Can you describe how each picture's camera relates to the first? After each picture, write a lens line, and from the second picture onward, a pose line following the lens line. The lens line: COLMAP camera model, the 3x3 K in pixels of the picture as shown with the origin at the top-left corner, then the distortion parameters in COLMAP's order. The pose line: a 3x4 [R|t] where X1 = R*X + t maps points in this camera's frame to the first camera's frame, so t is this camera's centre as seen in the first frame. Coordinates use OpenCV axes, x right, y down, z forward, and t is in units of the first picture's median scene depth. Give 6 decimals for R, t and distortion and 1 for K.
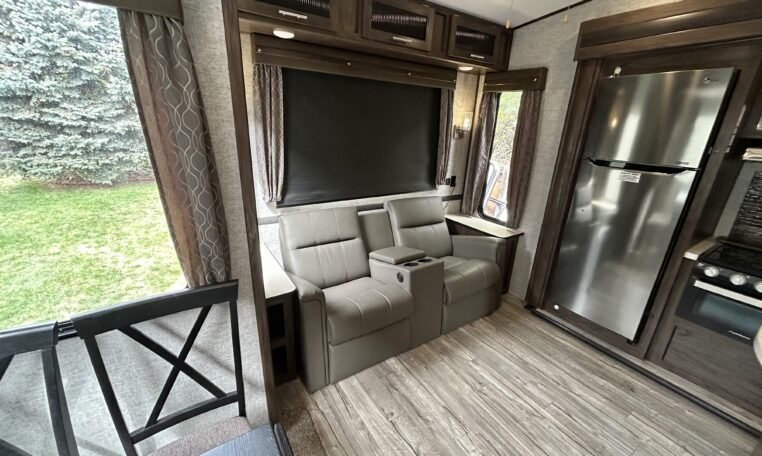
lens RADIAL K [[303.4, 0, 386.3], [0, 303.4, 222.9], [0, 0, 1]] dist [0.002032, -0.003551]
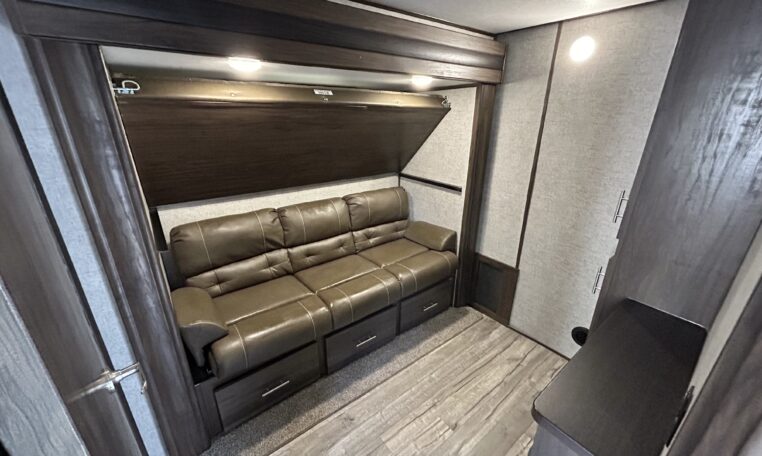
lens RADIAL K [[303.4, 0, 379.1], [0, 303.4, 230.1], [0, 0, 1]] dist [0.002032, -0.003551]
pose [[-0.088864, -0.402118, 0.911265, -0.170653], [0.308965, 0.858629, 0.409020, -0.460181], [-0.946913, 0.317896, 0.047939, 1.235608]]
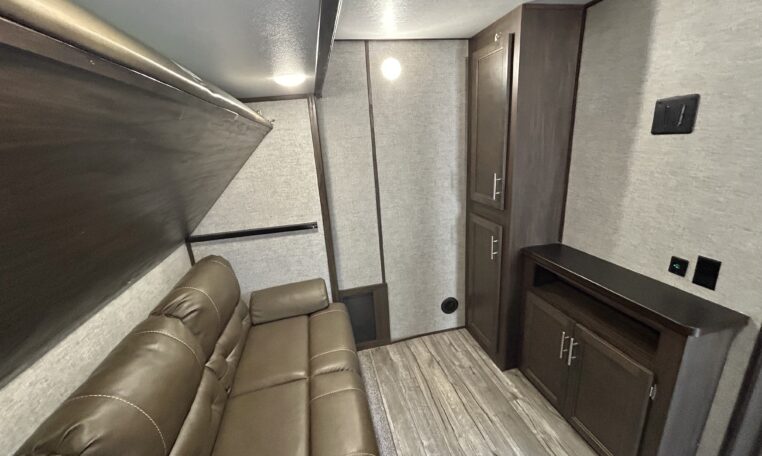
lens RADIAL K [[303.4, 0, 381.9], [0, 303.4, 230.0], [0, 0, 1]] dist [0.002032, -0.003551]
pose [[-0.938632, -0.074861, 0.336698, 0.412227], [0.138886, 0.811499, 0.567610, -0.503656], [-0.315722, 0.579539, -0.751301, 1.575687]]
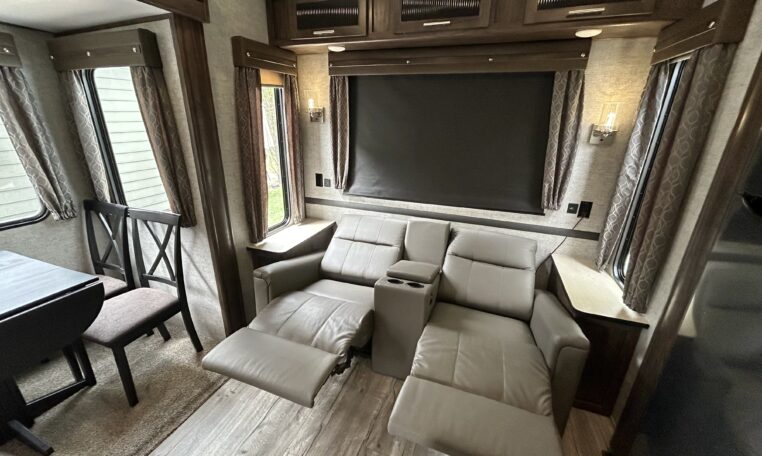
lens RADIAL K [[303.4, 0, 386.5], [0, 303.4, 225.8], [0, 0, 1]] dist [0.002032, -0.003551]
pose [[0.598098, 0.227281, -0.768519, 0.766294], [-0.250720, 0.963873, 0.089933, -0.090151], [0.761195, 0.138894, 0.633475, 0.427184]]
